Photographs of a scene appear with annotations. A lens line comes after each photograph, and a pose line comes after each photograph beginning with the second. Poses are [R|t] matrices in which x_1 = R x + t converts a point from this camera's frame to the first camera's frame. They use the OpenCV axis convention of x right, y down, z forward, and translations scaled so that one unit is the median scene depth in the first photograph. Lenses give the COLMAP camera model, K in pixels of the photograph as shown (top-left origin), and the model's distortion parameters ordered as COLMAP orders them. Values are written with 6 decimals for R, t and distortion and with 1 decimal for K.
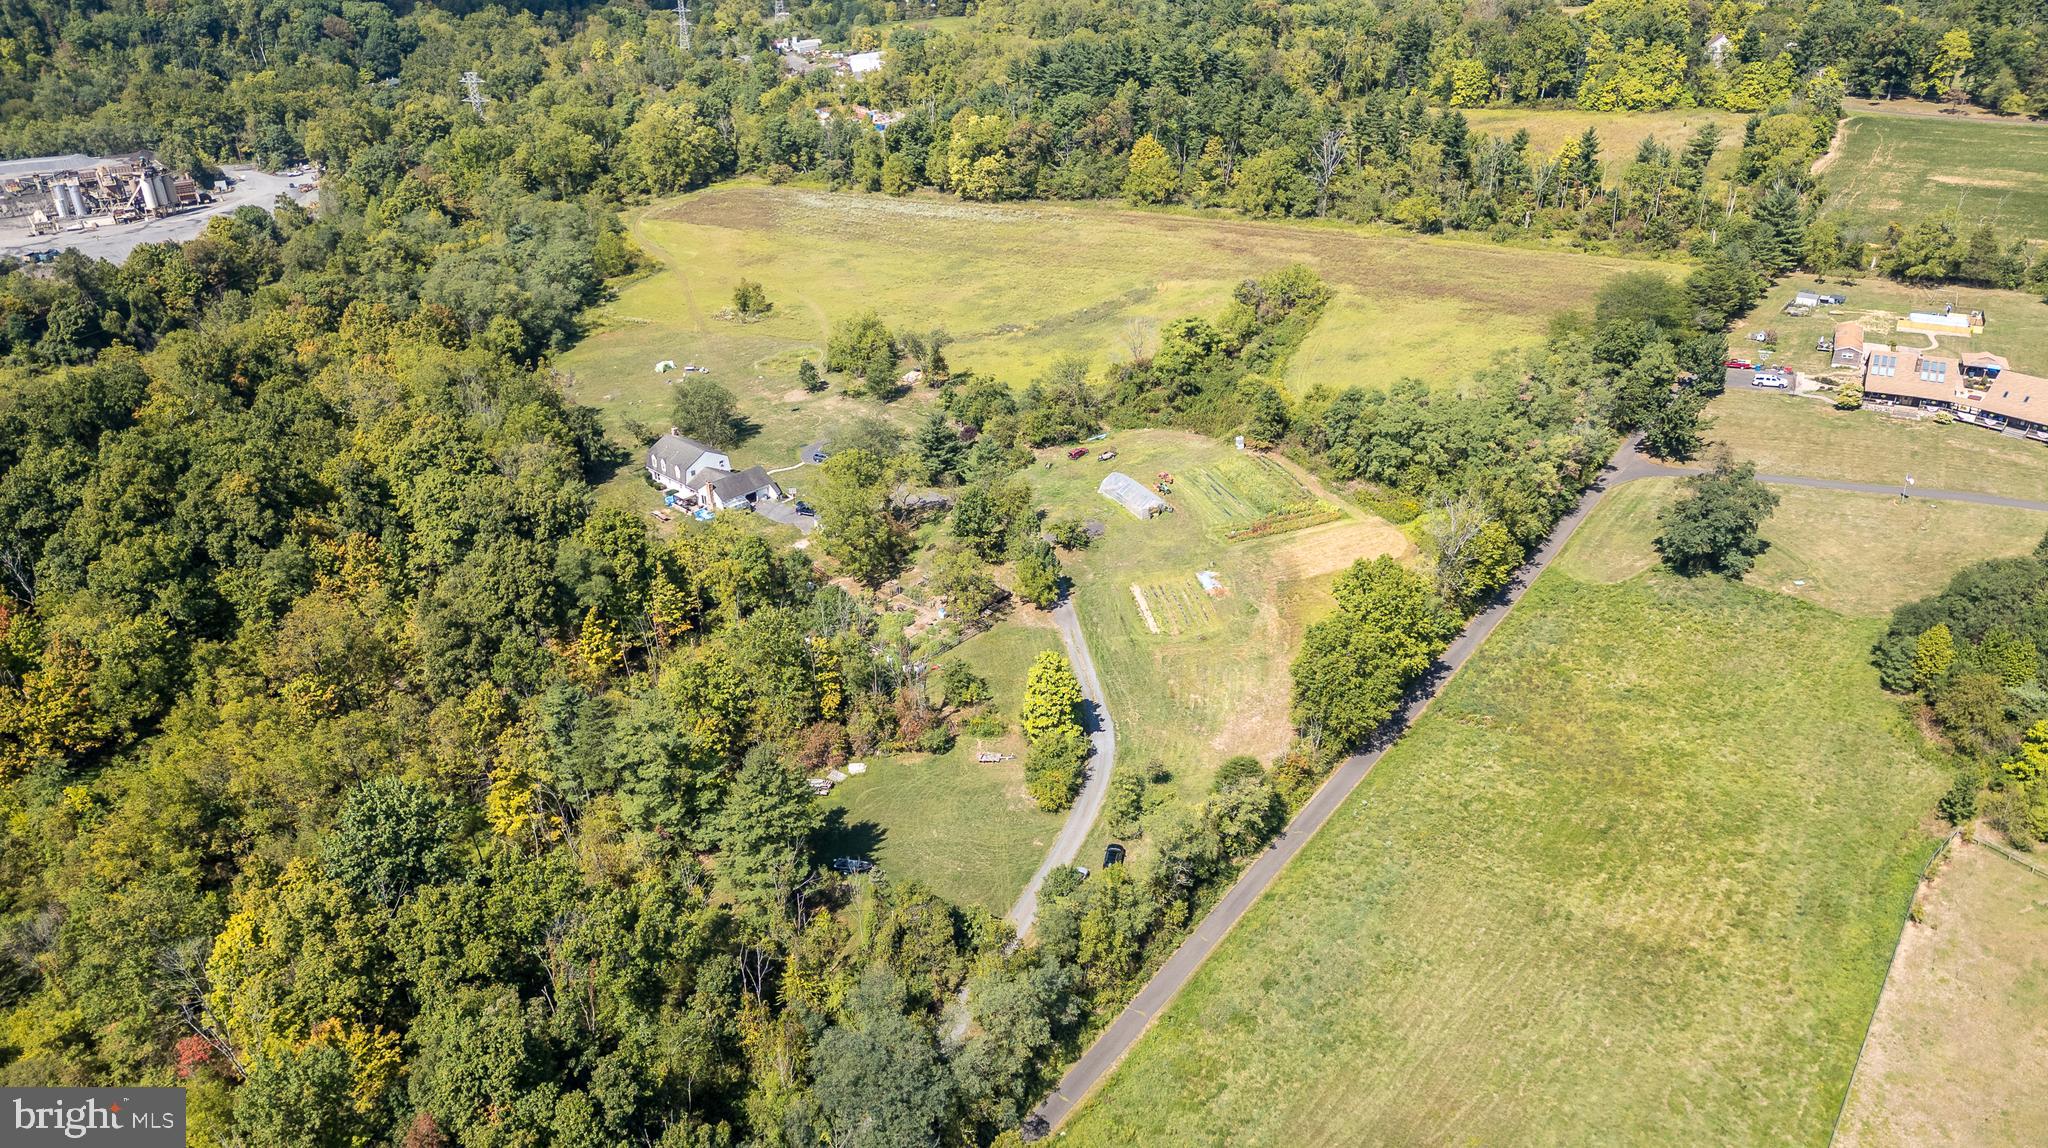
lens RADIAL K [[1437.7, 0, 996.0], [0, 1437.7, 575.2], [0, 0, 1]] dist [0.089010, -0.077851]
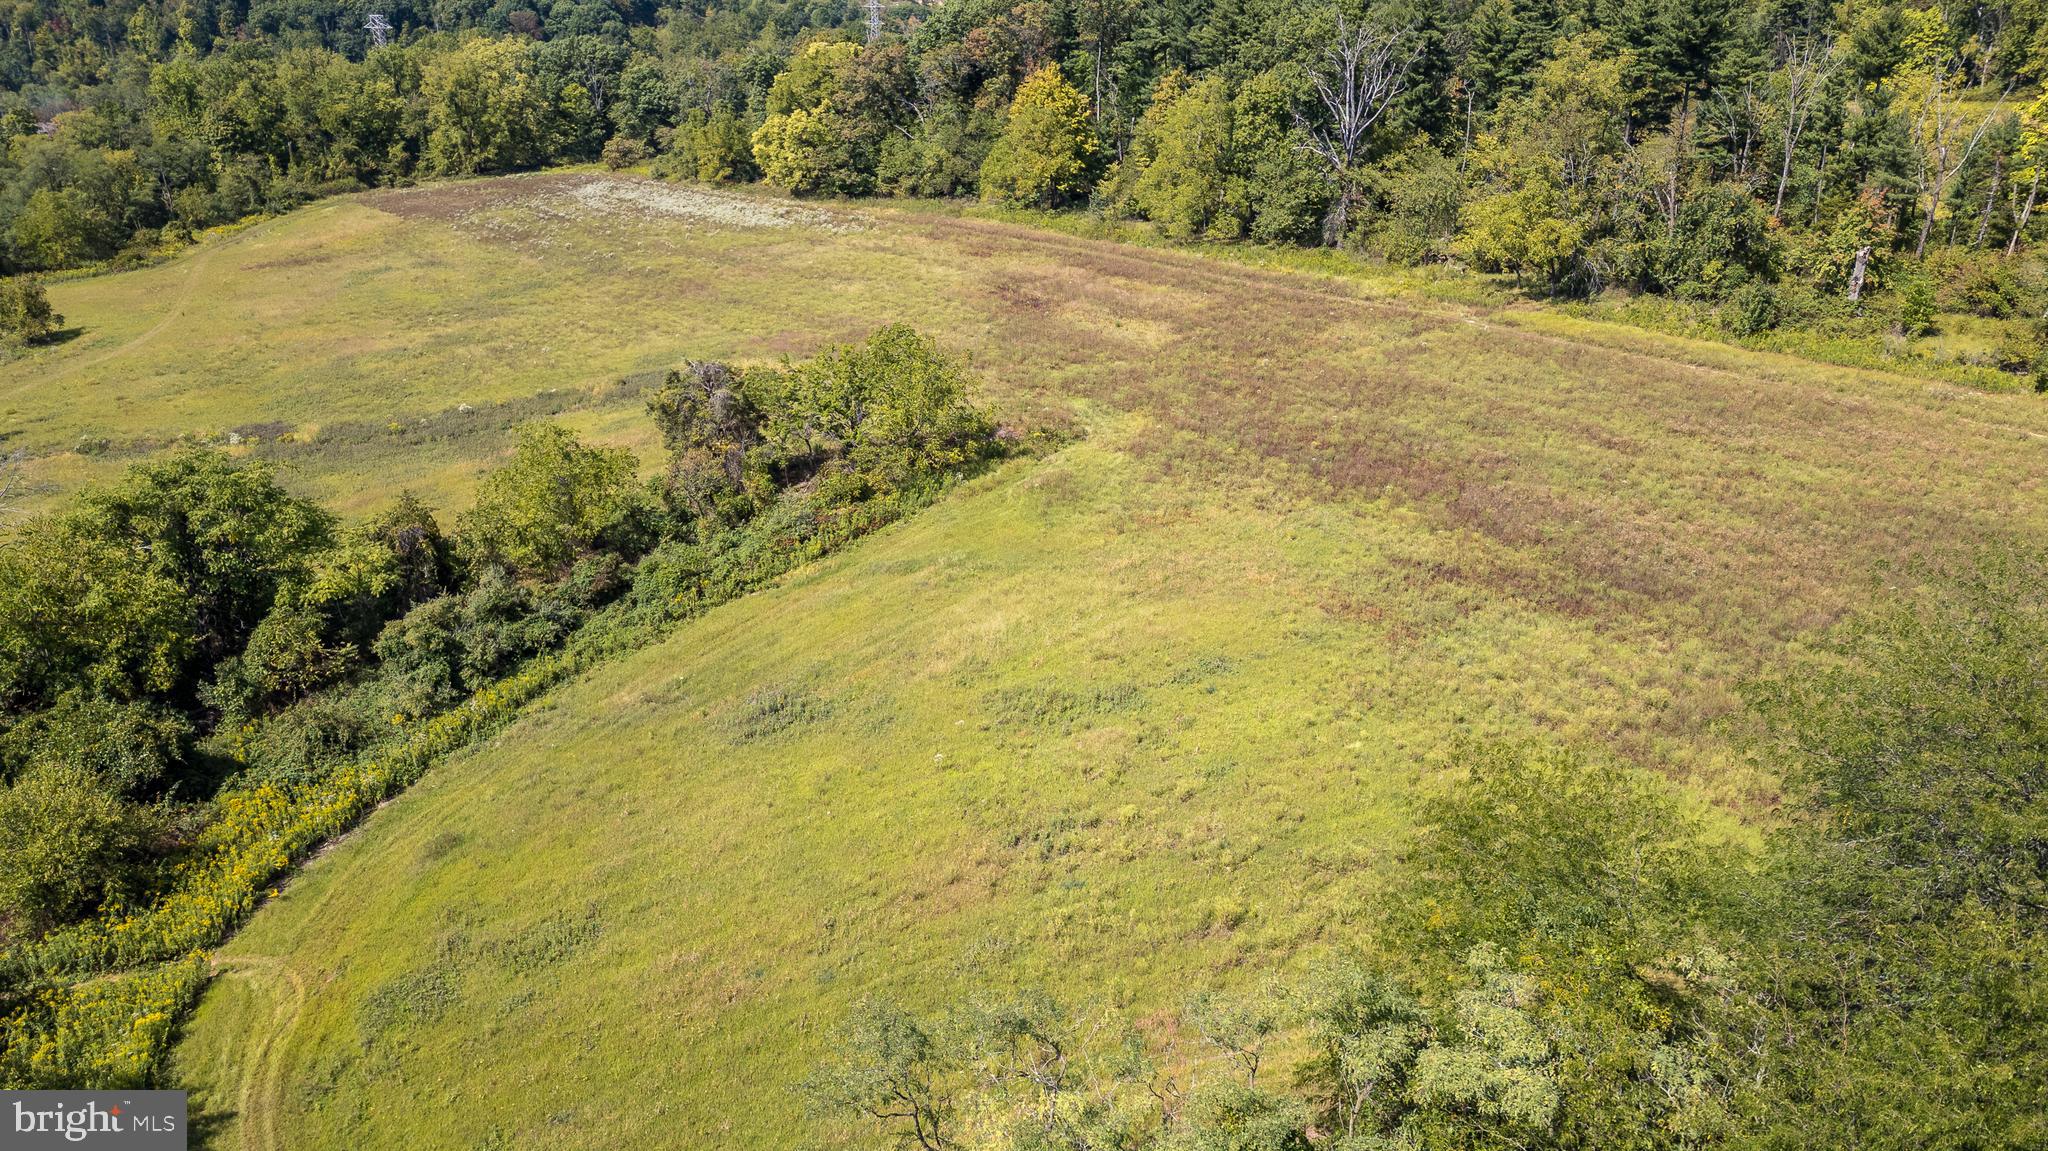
lens RADIAL K [[1437.7, 0, 996.0], [0, 1437.7, 576.7], [0, 0, 1]] dist [0.089010, -0.077851]
pose [[0.948417, 0.131427, -0.288500, 0.222089], [-0.146942, 0.988605, -0.032698, -0.109044], [0.280915, 0.073404, 0.956921, 0.499668]]
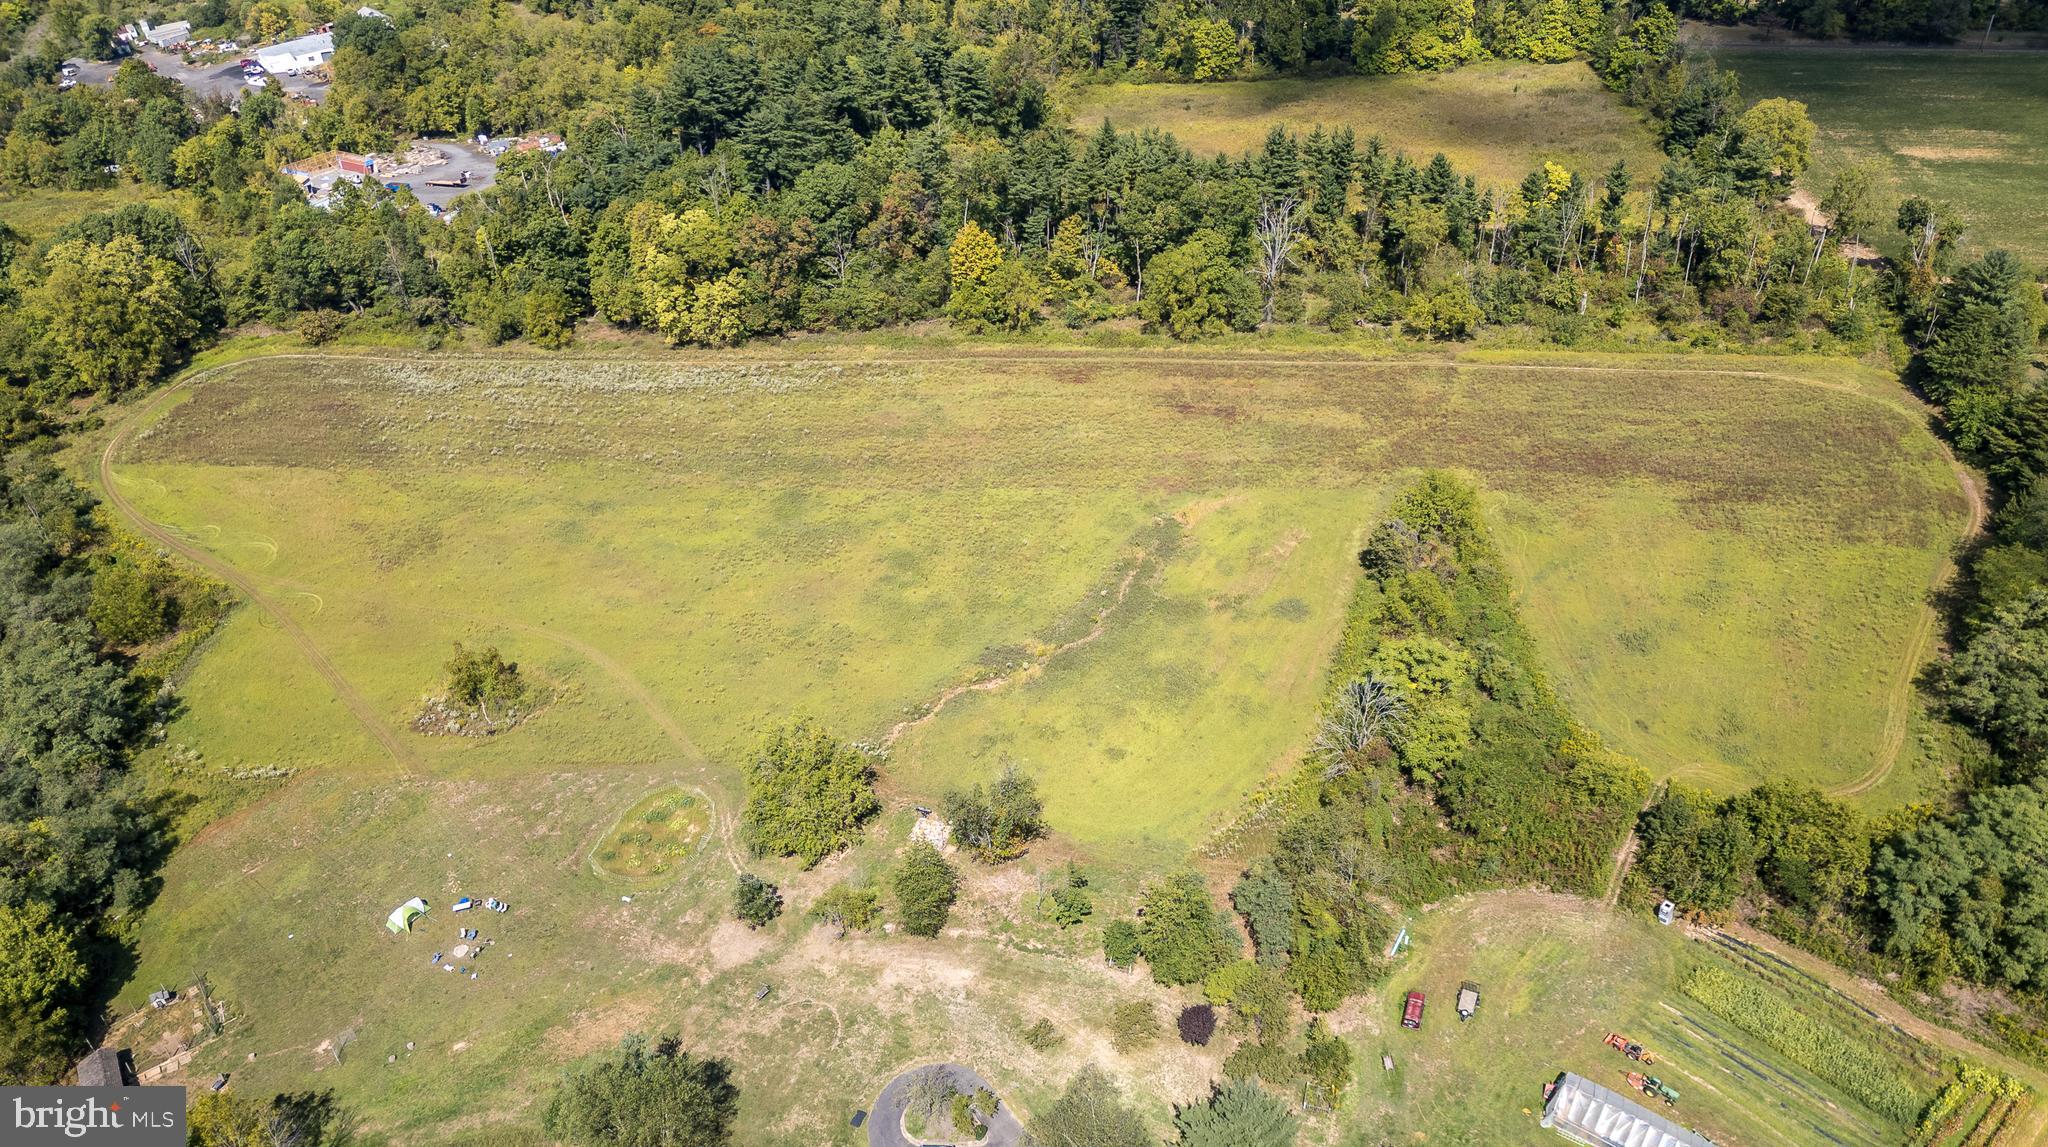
lens RADIAL K [[1483.8, 0, 1008.8], [0, 1483.8, 574.9], [0, 0, 1]] dist [0.075792, -0.081912]
pose [[0.909856, -0.235021, 0.341947, -0.136209], [0.210548, 0.971645, 0.107586, -0.194989], [-0.357537, -0.025892, 0.933540, 0.315246]]
